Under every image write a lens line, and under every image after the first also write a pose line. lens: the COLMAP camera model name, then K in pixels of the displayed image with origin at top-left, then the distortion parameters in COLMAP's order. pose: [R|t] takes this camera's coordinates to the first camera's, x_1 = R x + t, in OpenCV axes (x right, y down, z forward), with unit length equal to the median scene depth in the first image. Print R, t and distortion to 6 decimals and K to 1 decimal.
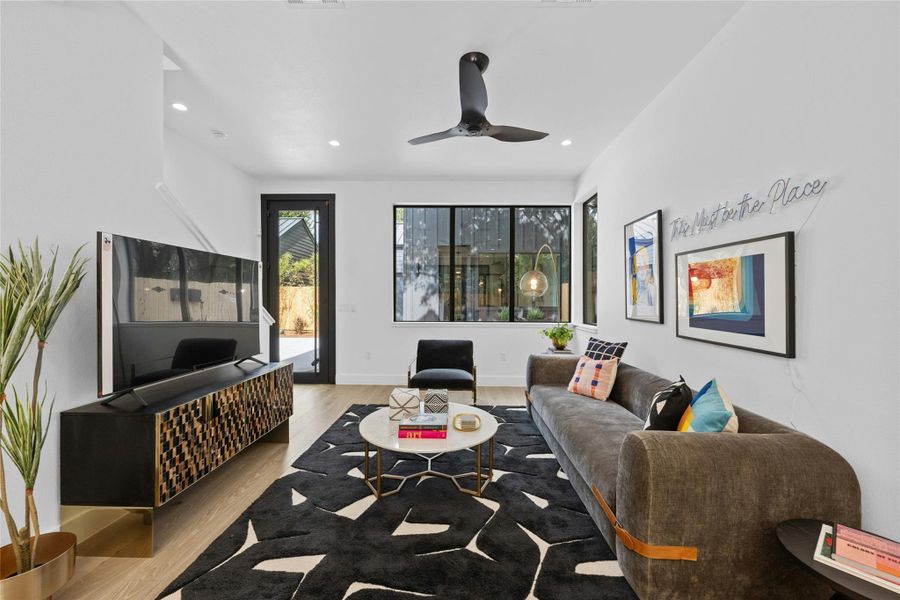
lens RADIAL K [[355.5, 0, 453.8], [0, 355.5, 300.8], [0, 0, 1]] dist [-0.002510, -0.000163]
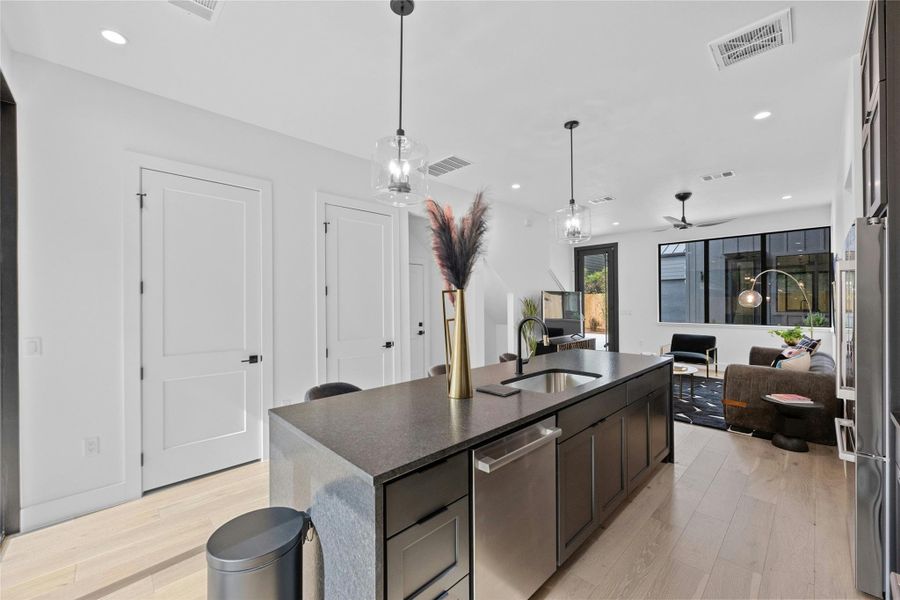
lens RADIAL K [[355.4, 0, 450.0], [0, 355.4, 303.9], [0, 0, 1]] dist [0.001725, 0.000237]
pose [[0.706160, -0.003270, -0.708045, 0.550771], [0.004264, 0.999991, -0.000367, -0.042315], [0.708040, -0.002760, 0.706167, -1.390356]]
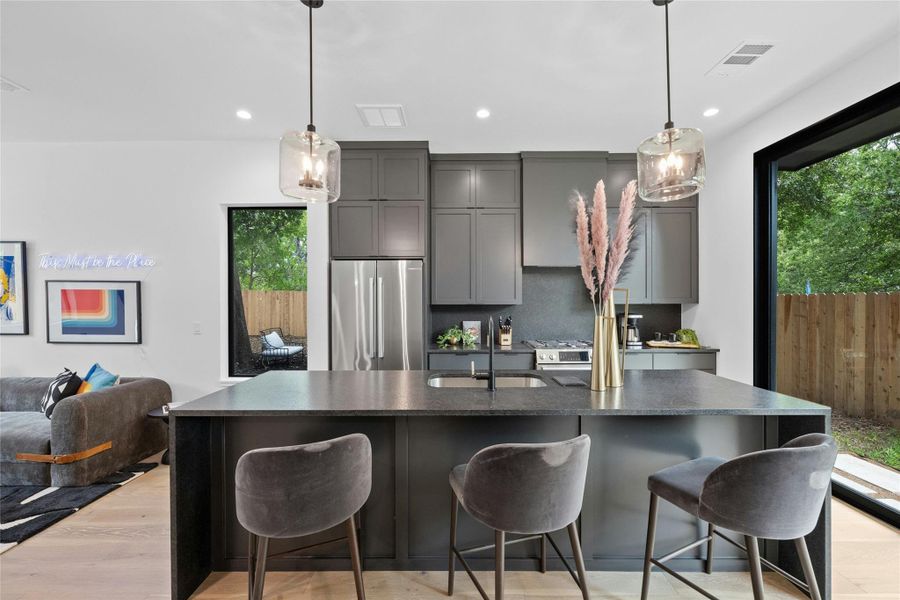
lens RADIAL K [[364.3, 0, 450.0], [0, 364.3, 300.0], [0, 0, 1]] dist [0.001051, 0.000377]
pose [[-0.009644, -0.004980, 0.999941, -0.763396], [0.005693, 0.999971, 0.005035, -0.058747], [-0.999937, 0.005741, -0.009615, -0.497592]]
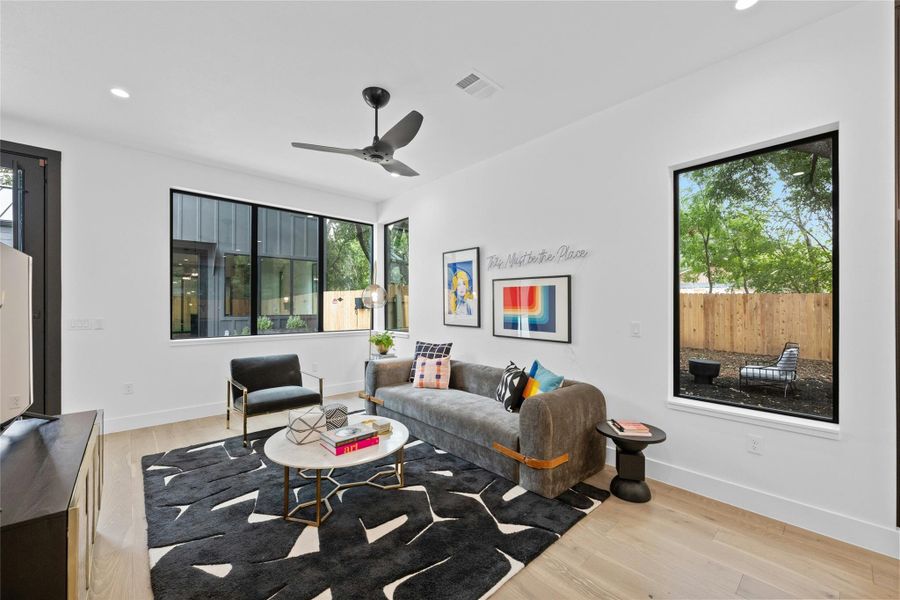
lens RADIAL K [[355.4, 0, 450.0], [0, 355.4, 303.9], [0, 0, 1]] dist [0.001725, 0.000237]
pose [[0.728319, 0.000254, 0.685239, -0.522051], [0.004819, 0.999973, -0.005493, -0.024723], [-0.685222, 0.007303, 0.728298, 0.054438]]
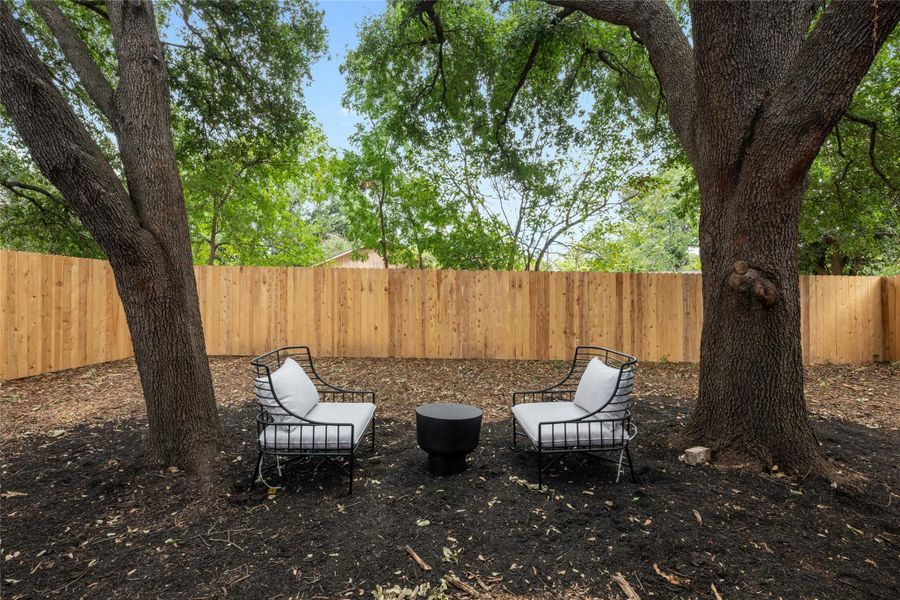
lens RADIAL K [[419.0, 0, 450.0], [0, 419.0, 300.0], [0, 0, 1]] dist [-0.001259, -0.000044]
pose [[-0.031162, -0.000661, 0.999514, 1.495694], [0.009026, 0.999959, 0.000943, 0.079868], [-0.999474, 0.009051, -0.031154, 0.729159]]
